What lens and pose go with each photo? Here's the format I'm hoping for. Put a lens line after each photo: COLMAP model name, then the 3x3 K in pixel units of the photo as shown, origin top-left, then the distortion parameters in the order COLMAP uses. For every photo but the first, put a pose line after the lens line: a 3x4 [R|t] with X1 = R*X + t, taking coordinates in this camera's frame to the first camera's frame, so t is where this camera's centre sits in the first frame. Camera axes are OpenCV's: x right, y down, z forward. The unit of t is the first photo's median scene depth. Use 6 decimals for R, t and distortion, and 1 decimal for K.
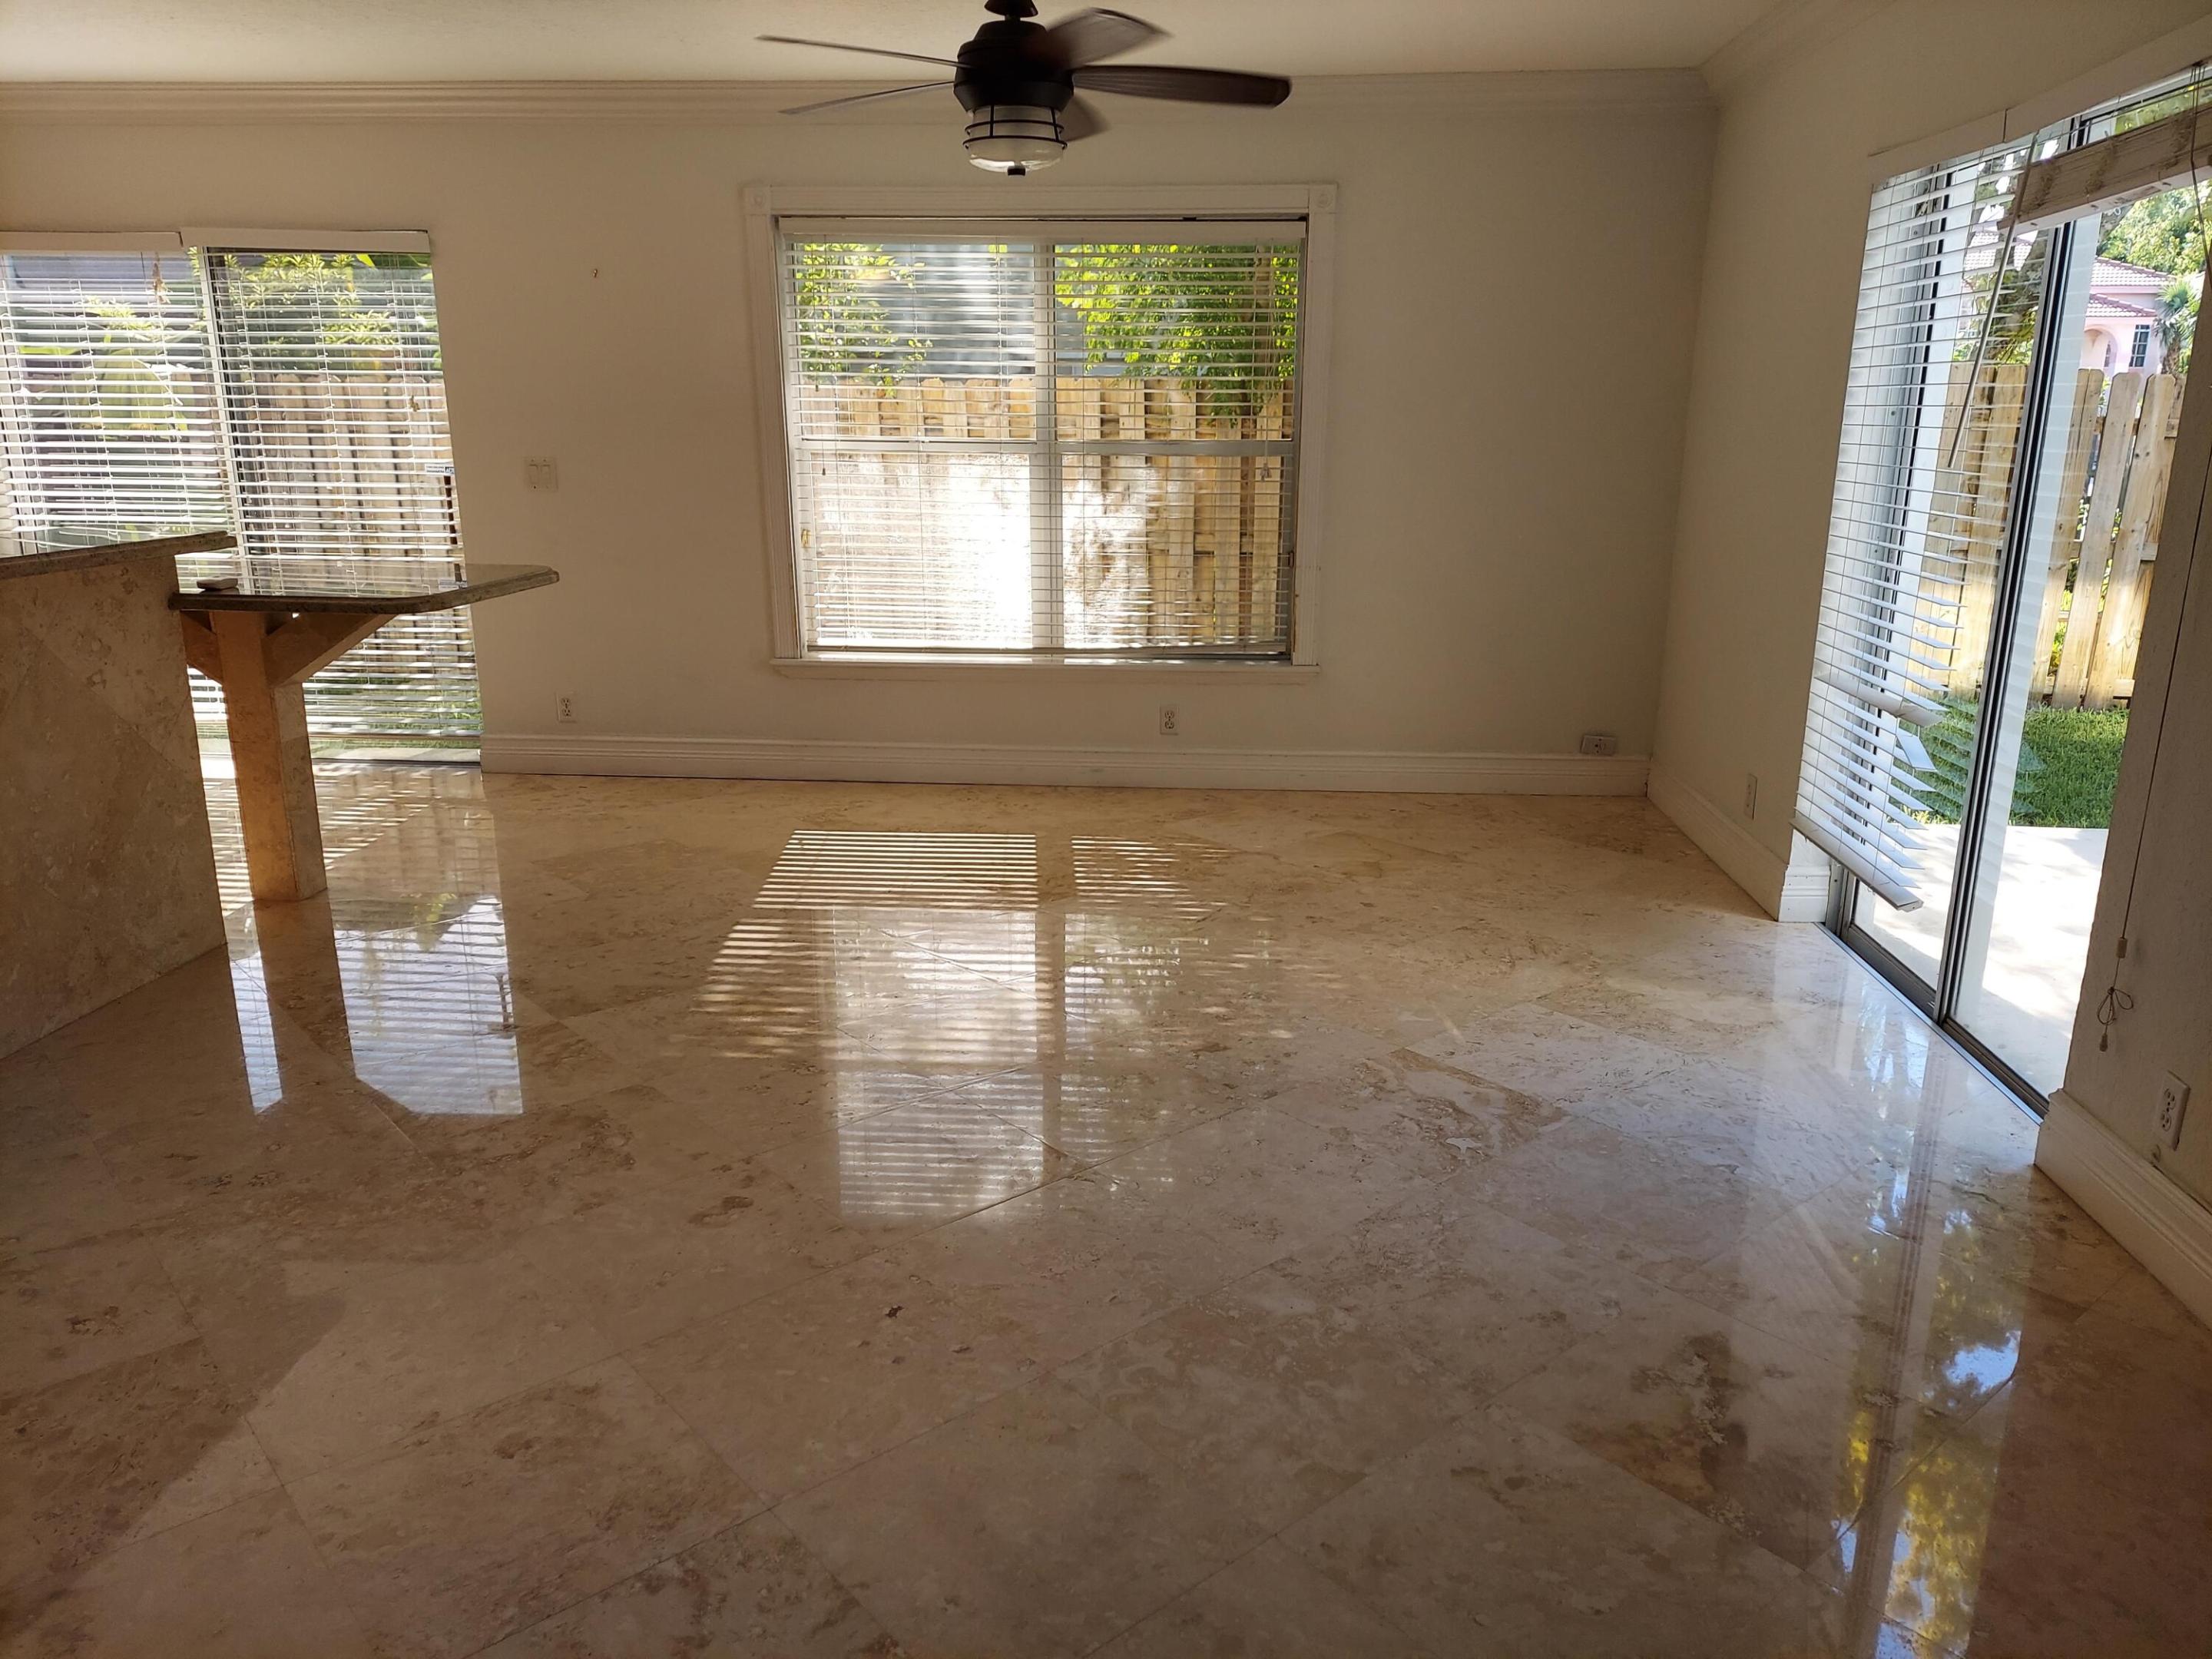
lens RADIAL K [[1565.8, 0, 1117.7], [0, 1565.8, 852.2], [0, 0, 1]] dist [0.117826, -0.135507]
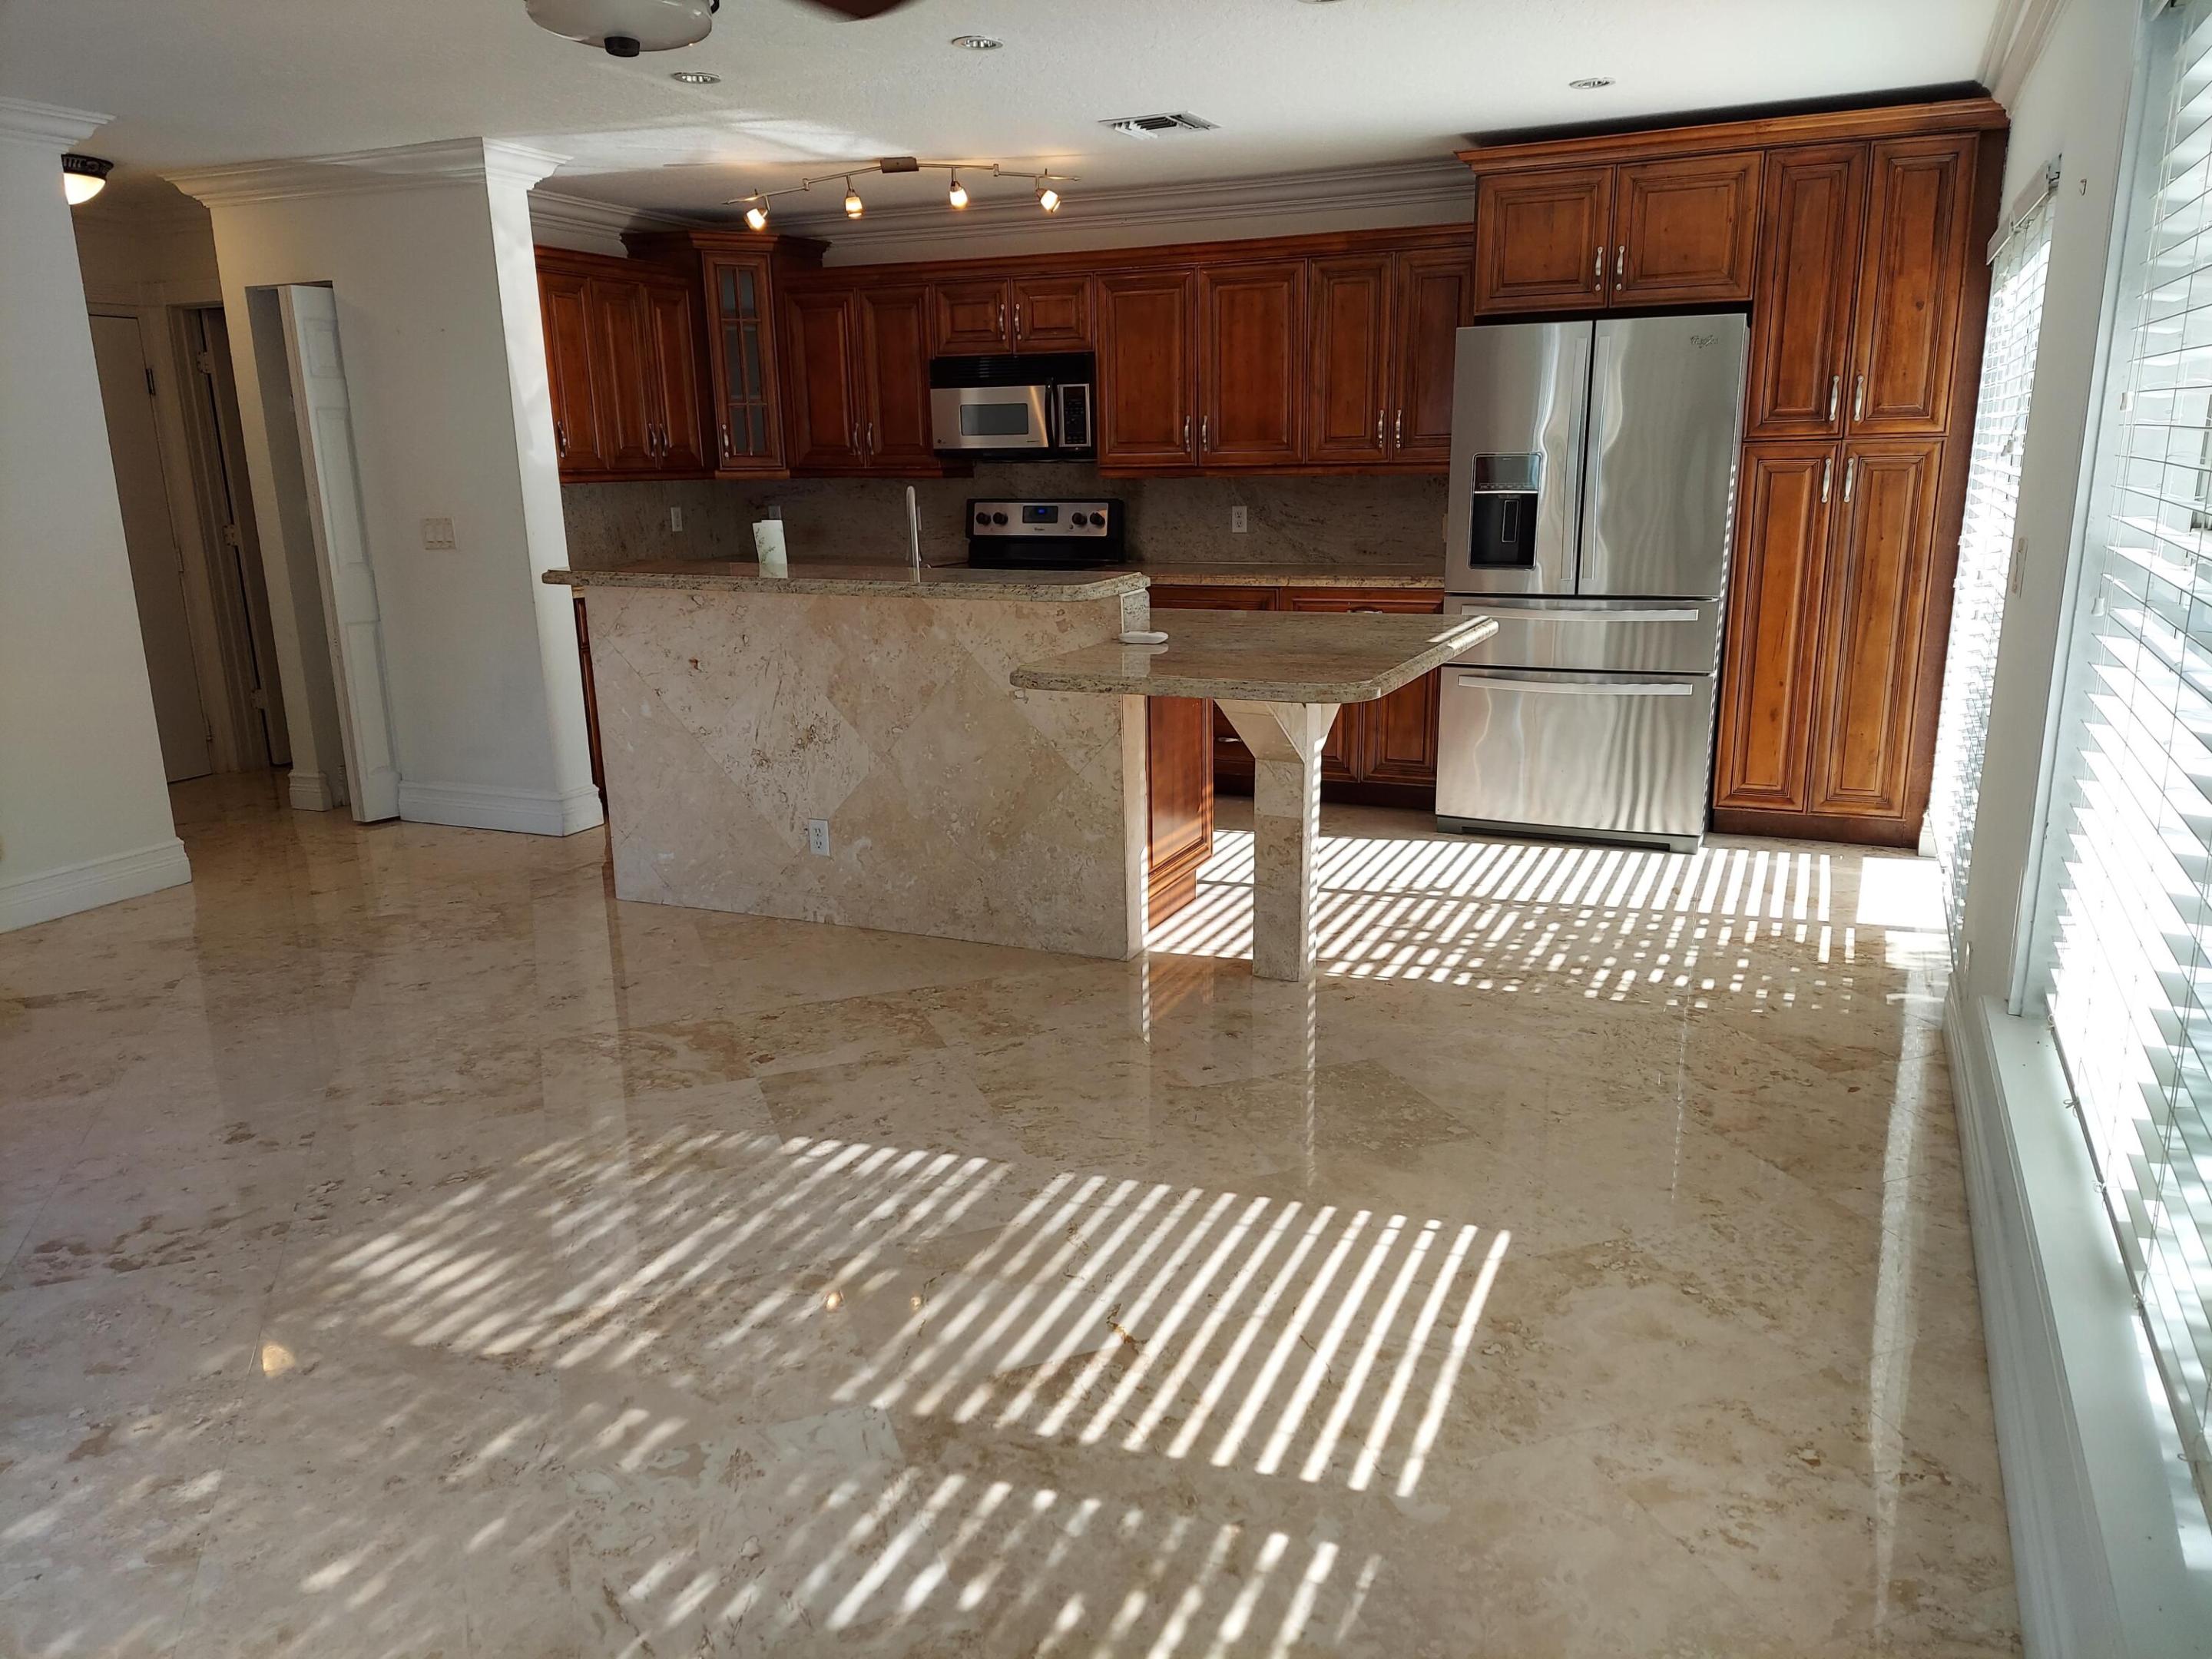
lens RADIAL K [[1565.8, 0, 1117.7], [0, 1565.8, 852.2], [0, 0, 1]] dist [0.117826, -0.135507]
pose [[-0.340341, 0.237138, -0.909909, 0.422875], [-0.237744, 0.914534, 0.327269, -0.384556], [0.909751, 0.327708, -0.254875, 1.339780]]
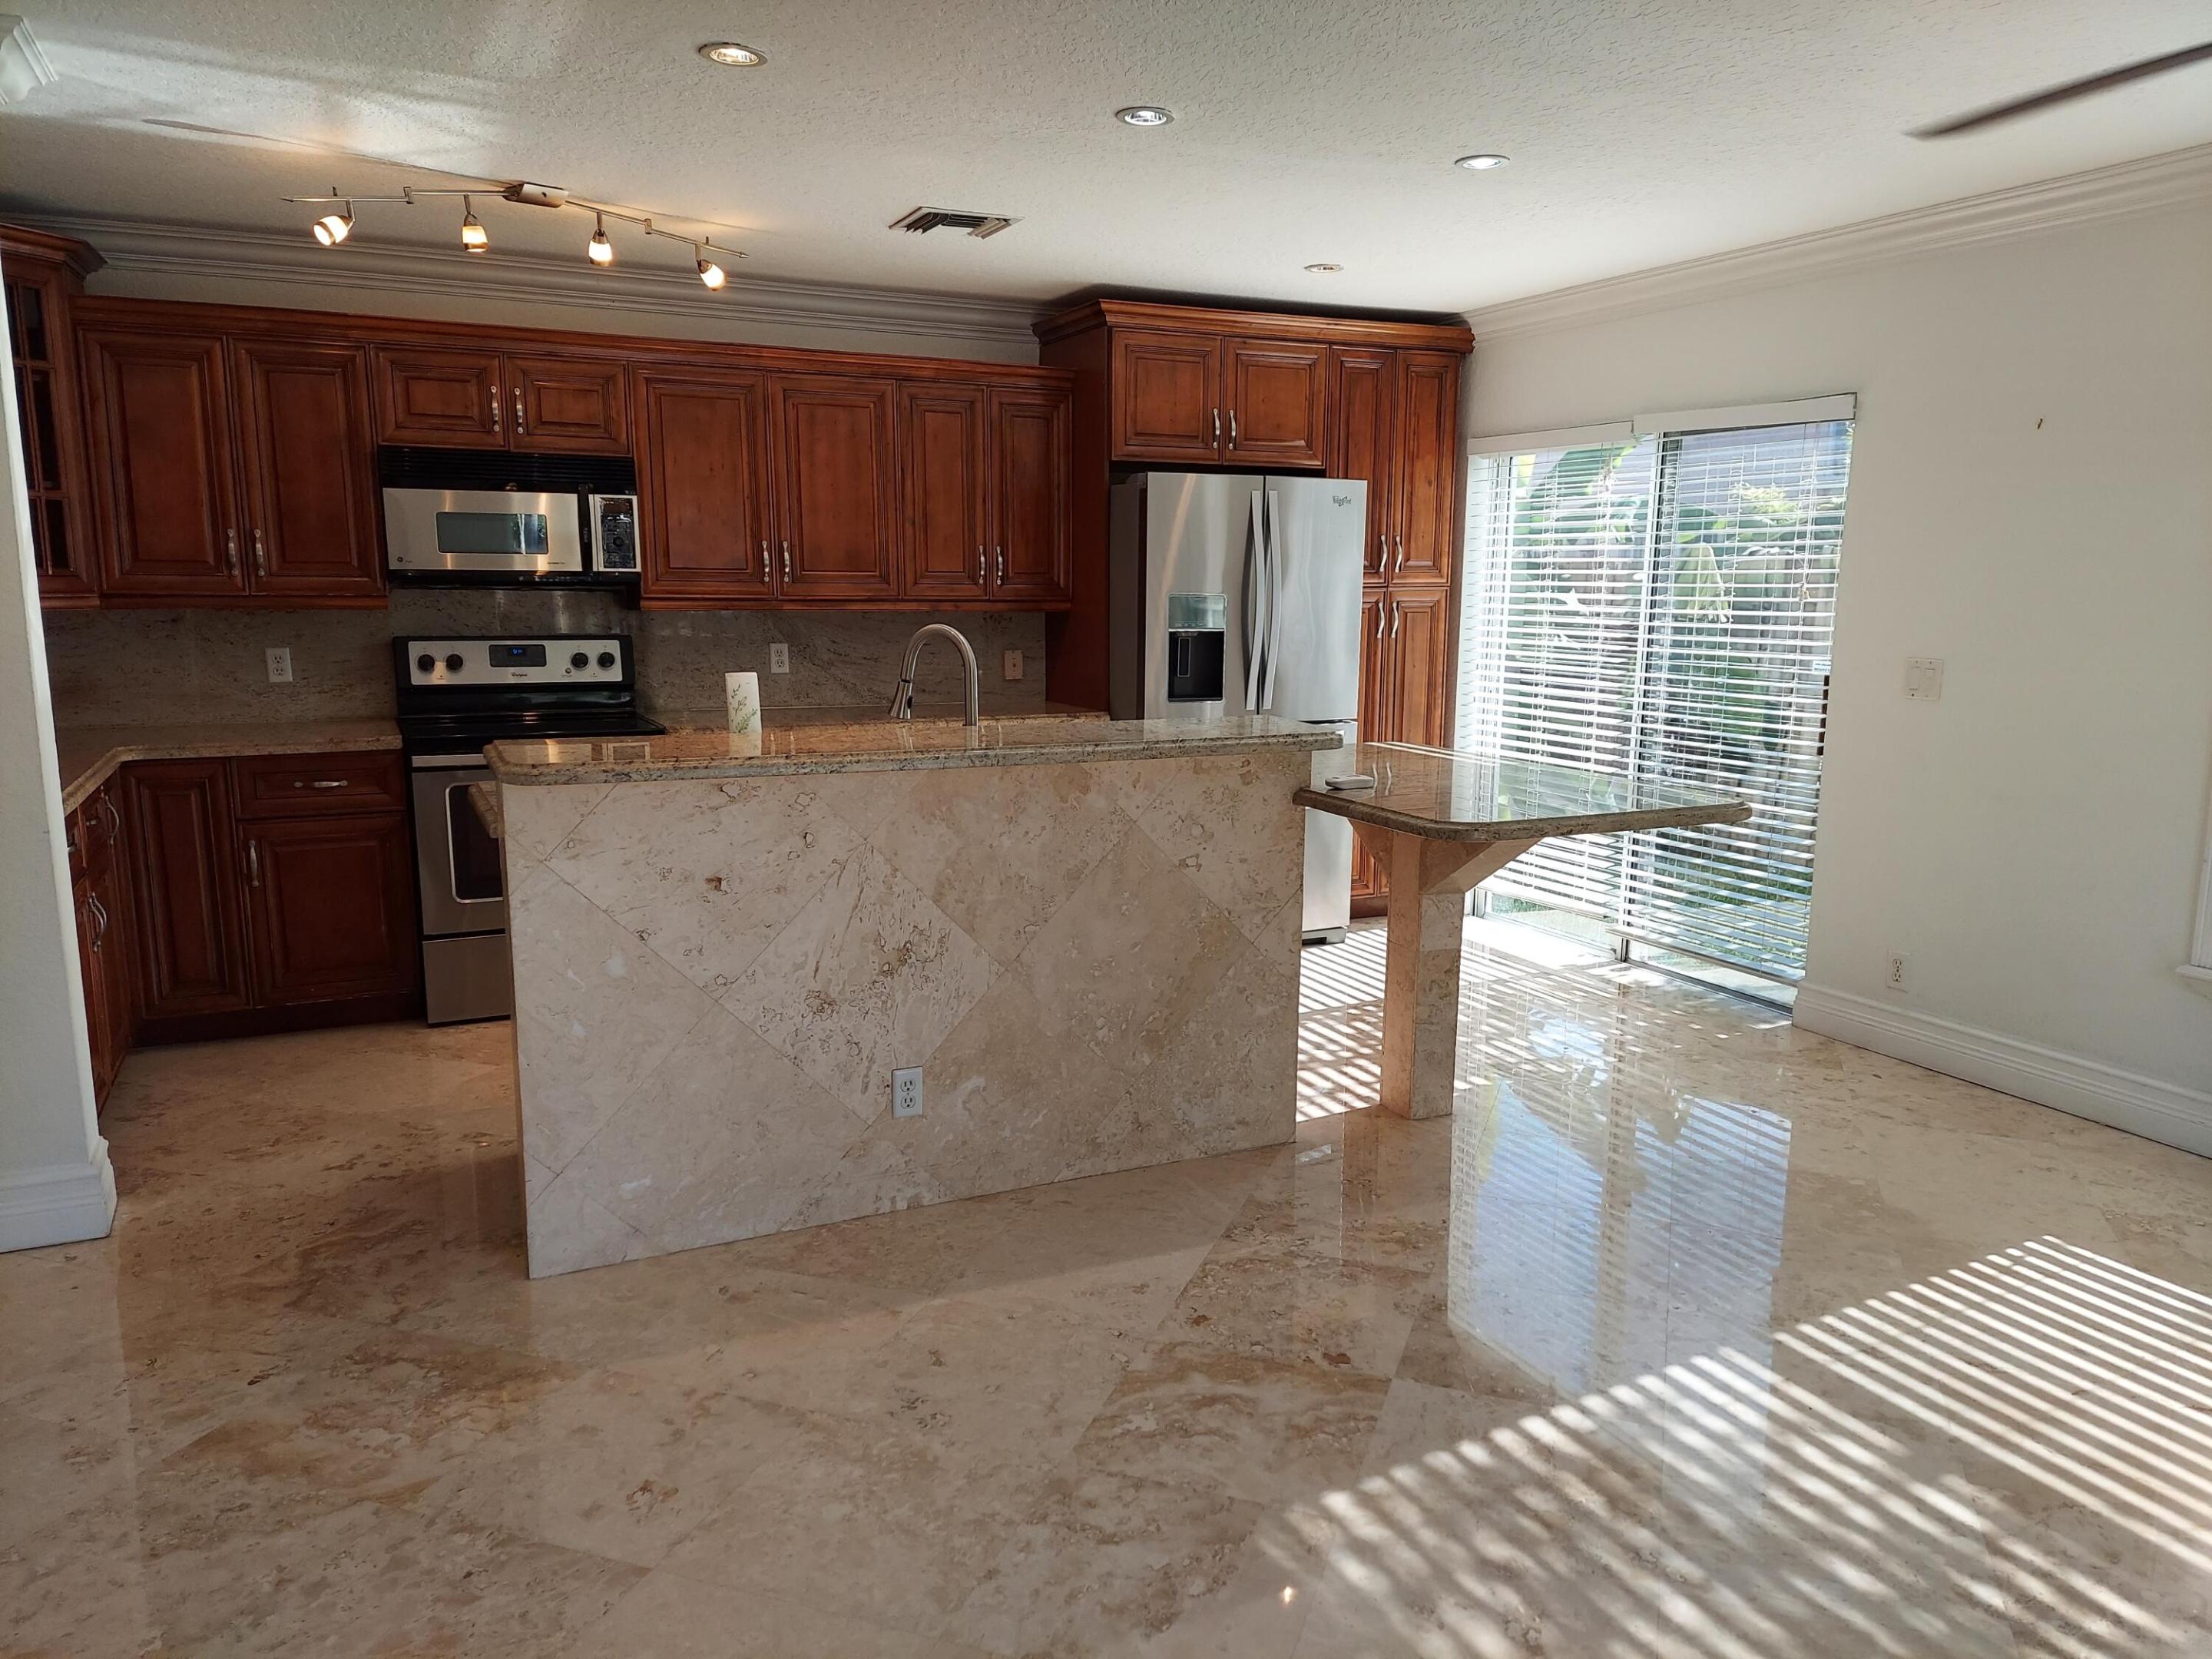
lens RADIAL K [[1581.5, 0, 1115.5], [0, 1581.5, 842.8], [0, 0, 1]] dist [0.115824, -0.135525]
pose [[0.495412, 0.146881, -0.856150, 0.202437], [-0.237356, 0.970983, 0.029235, -0.131560], [0.835601, 0.188728, 0.515900, 0.409057]]
